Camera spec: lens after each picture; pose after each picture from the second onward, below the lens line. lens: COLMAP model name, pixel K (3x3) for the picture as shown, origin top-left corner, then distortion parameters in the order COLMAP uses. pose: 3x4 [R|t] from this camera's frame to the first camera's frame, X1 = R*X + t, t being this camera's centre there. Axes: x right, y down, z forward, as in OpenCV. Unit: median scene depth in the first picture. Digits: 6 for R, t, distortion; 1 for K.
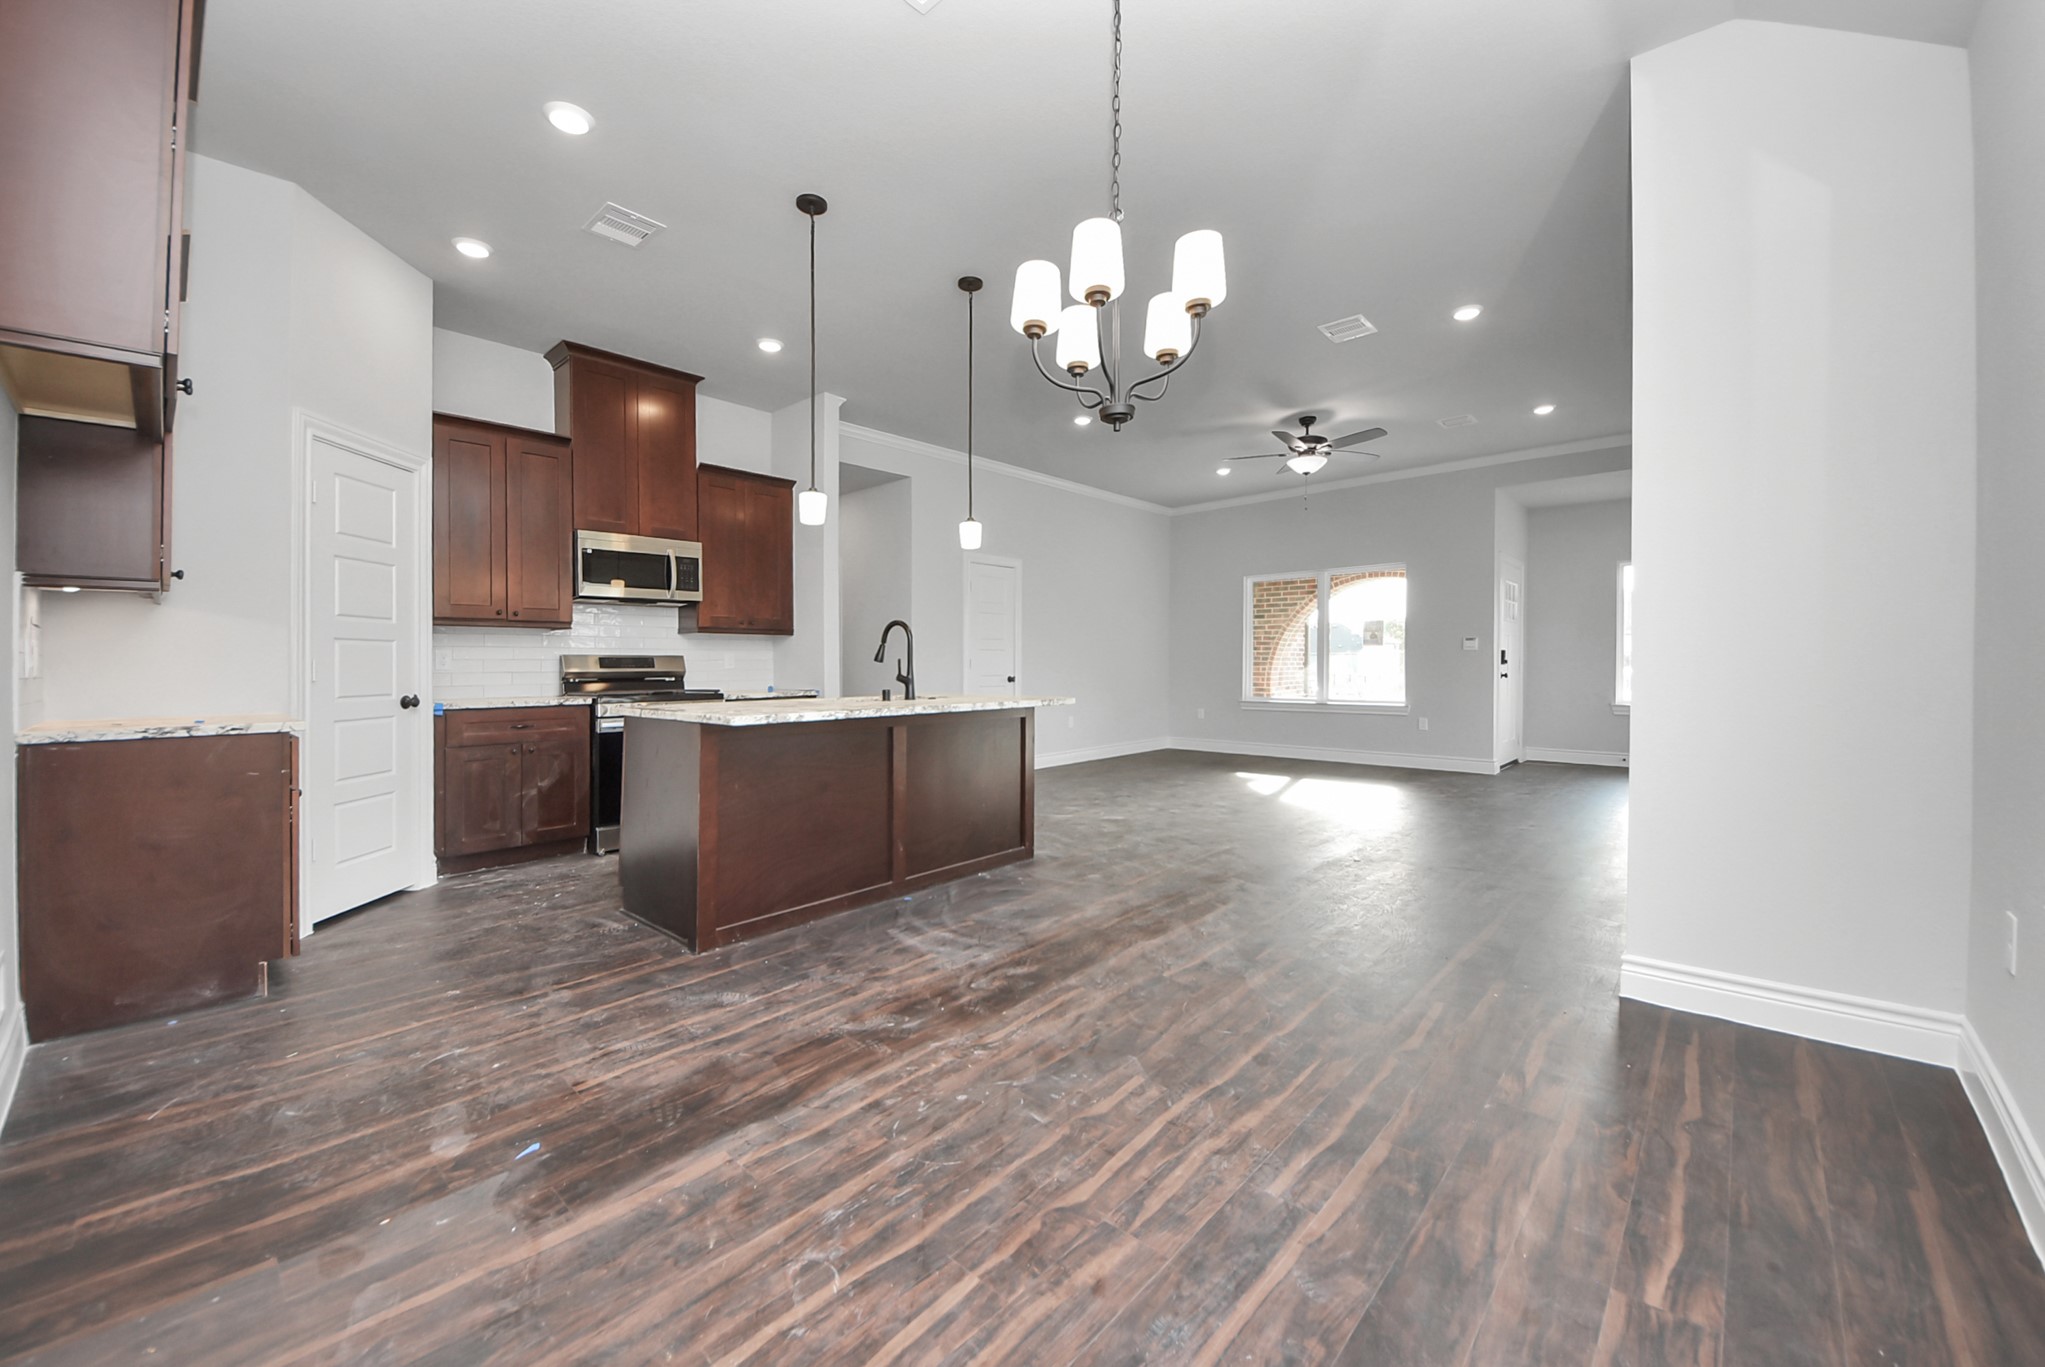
lens RADIAL K [[779.7, 0, 1015.5], [0, 779.7, 657.0], [0, 0, 1]] dist [0.044822, -0.031588]
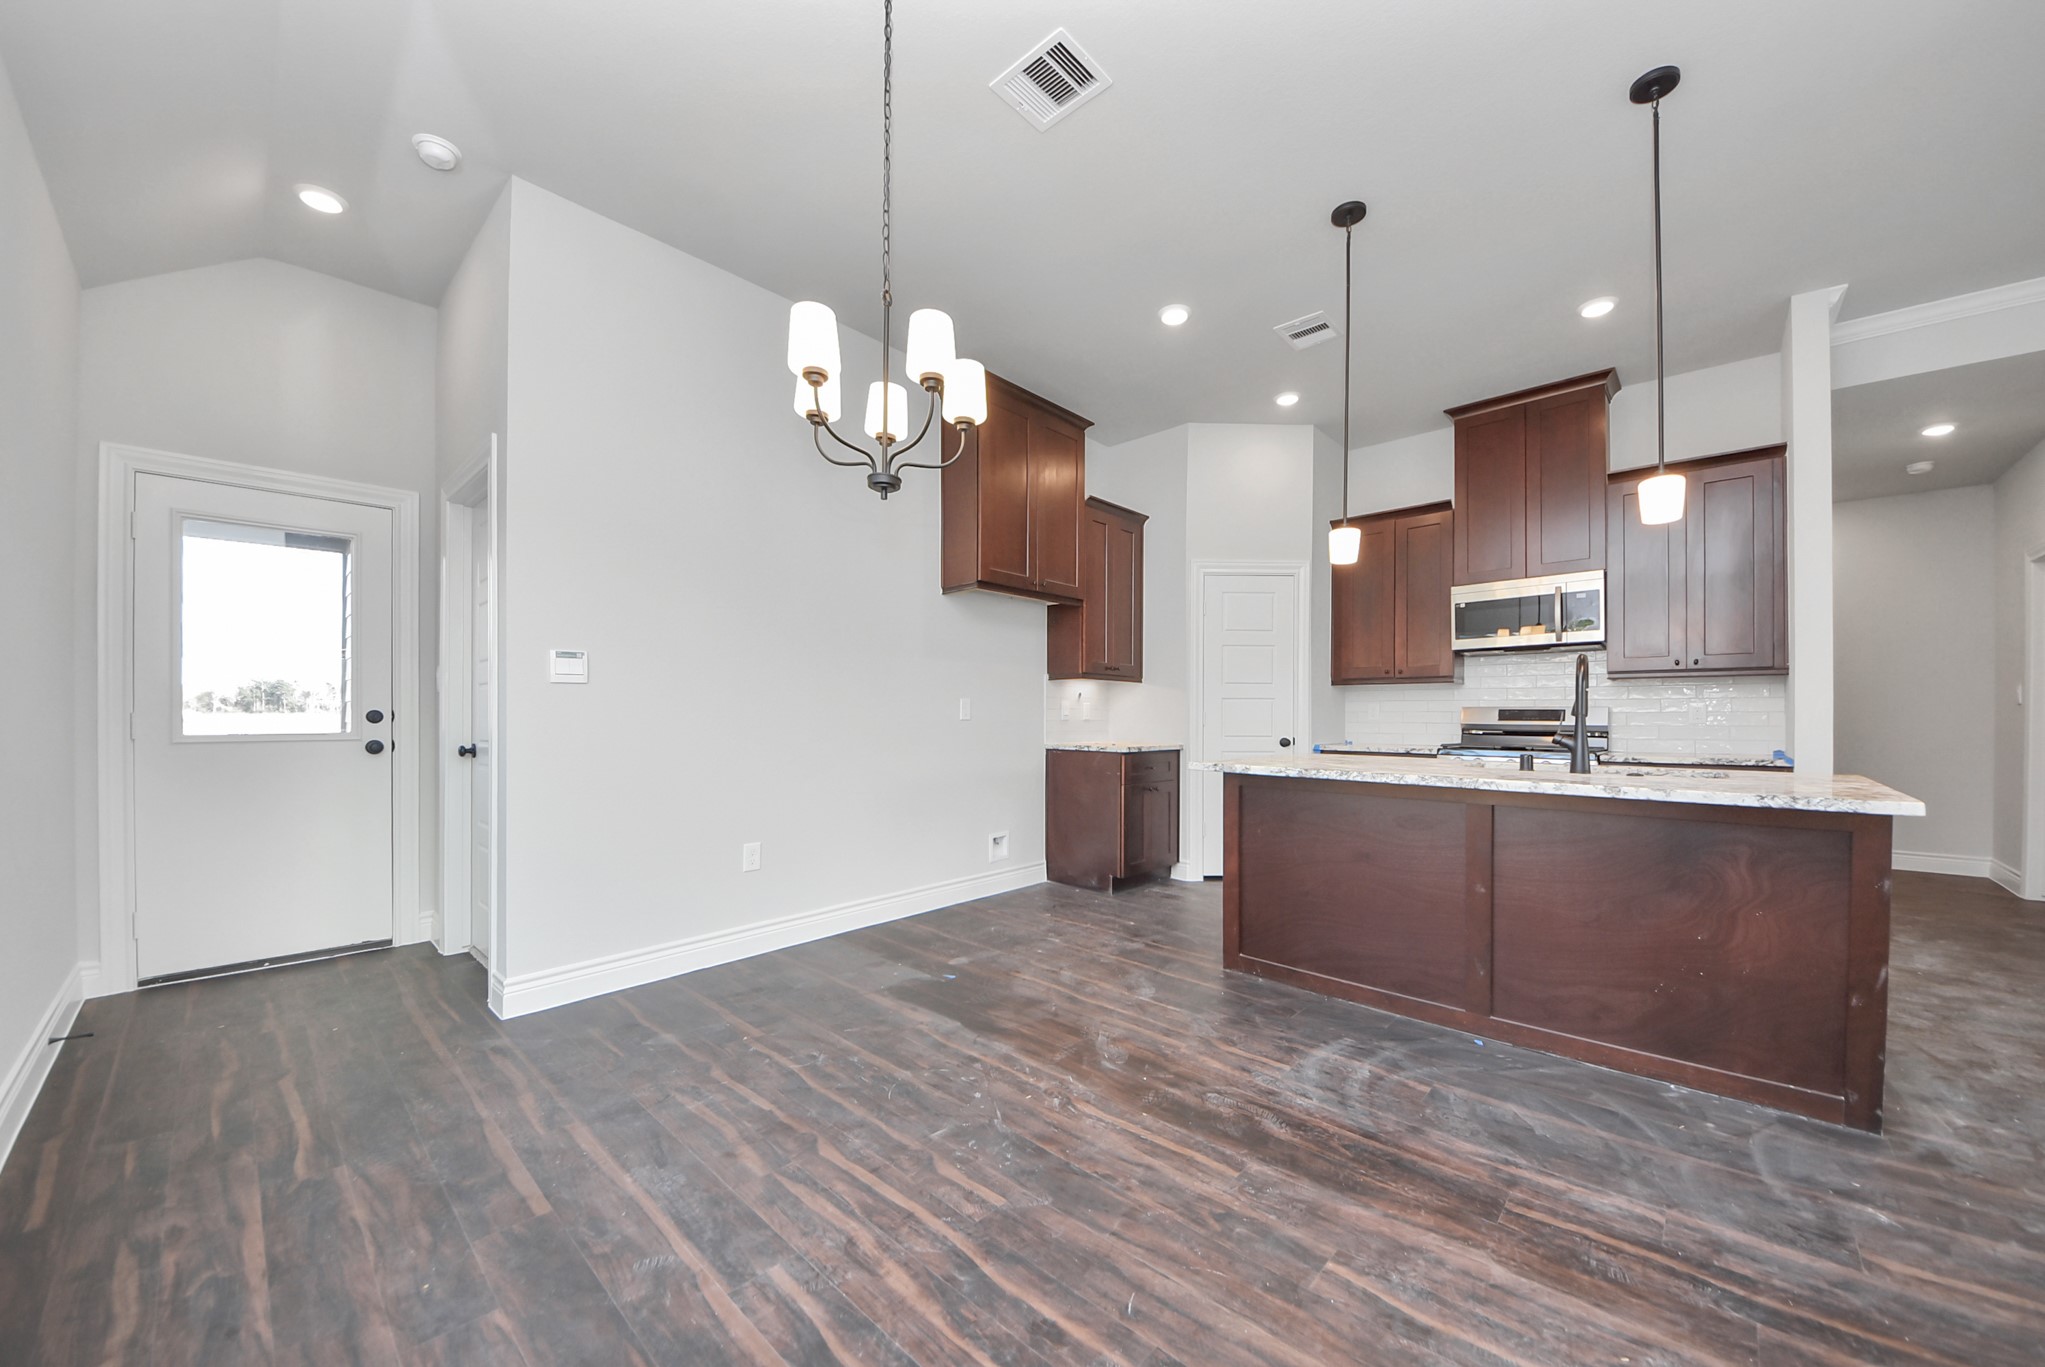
lens RADIAL K [[730.9, 0, 1035.0], [0, 730.9, 688.9], [0, 0, 1]] dist [0.034874, -0.026225]
pose [[0.007170, -0.026368, -0.999627, 0.739398], [0.001968, 0.999651, -0.026354, -0.002807], [0.999972, -0.001778, 0.007219, 0.780216]]
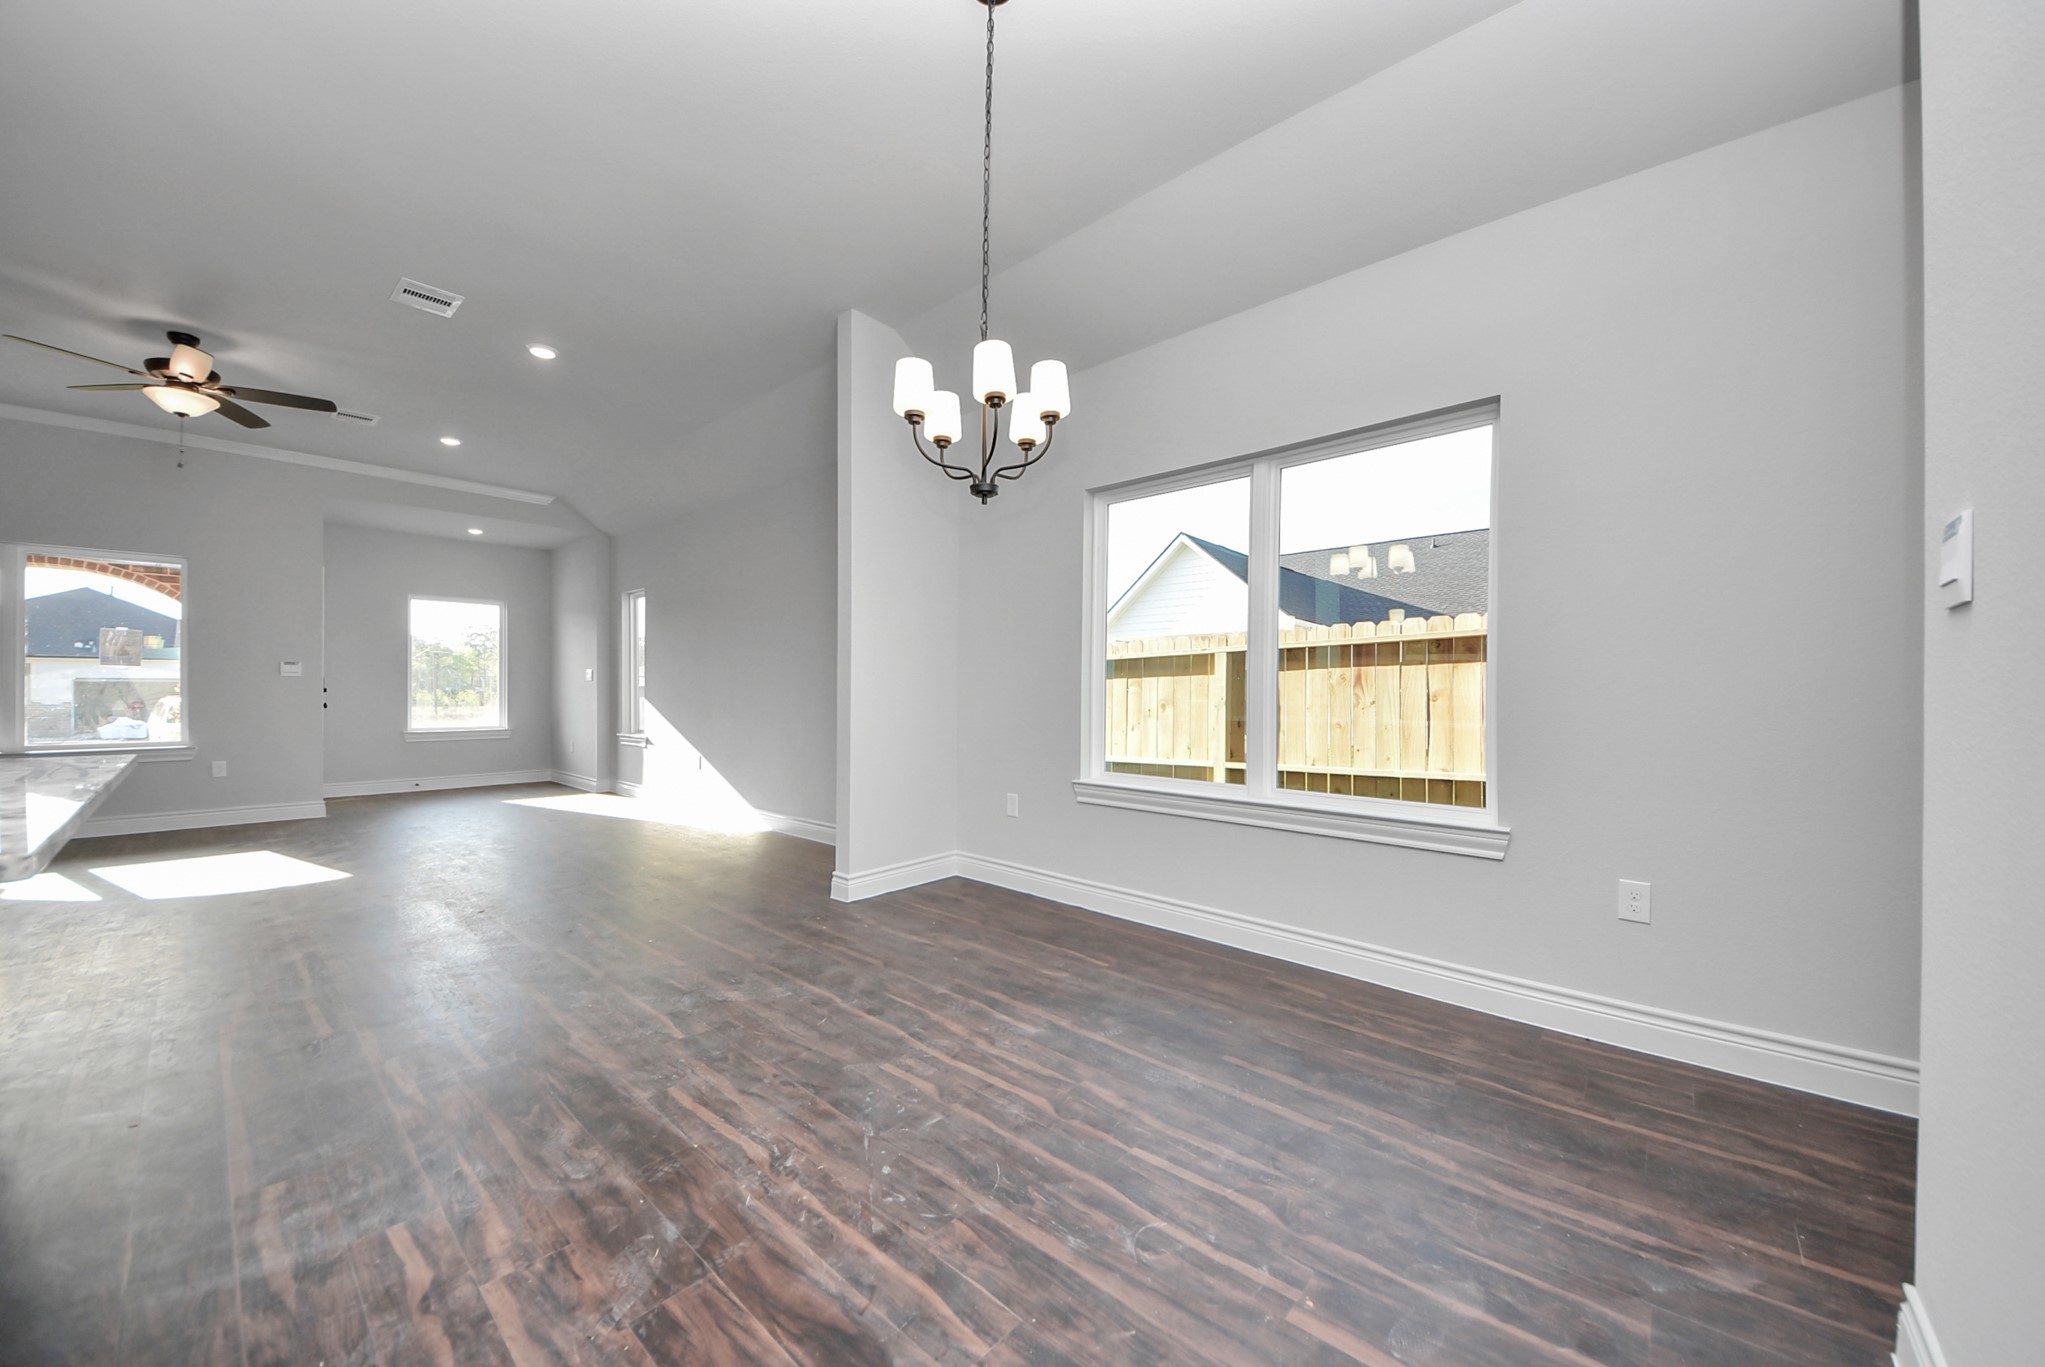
lens RADIAL K [[730.9, 0, 1035.0], [0, 730.9, 688.9], [0, 0, 1]] dist [0.034874, -0.026225]
pose [[-0.026533, 0.010930, 0.999588, -0.668711], [-0.011958, 0.999865, -0.011250, 0.012333], [-0.999576, -0.012251, -0.026399, 0.621973]]
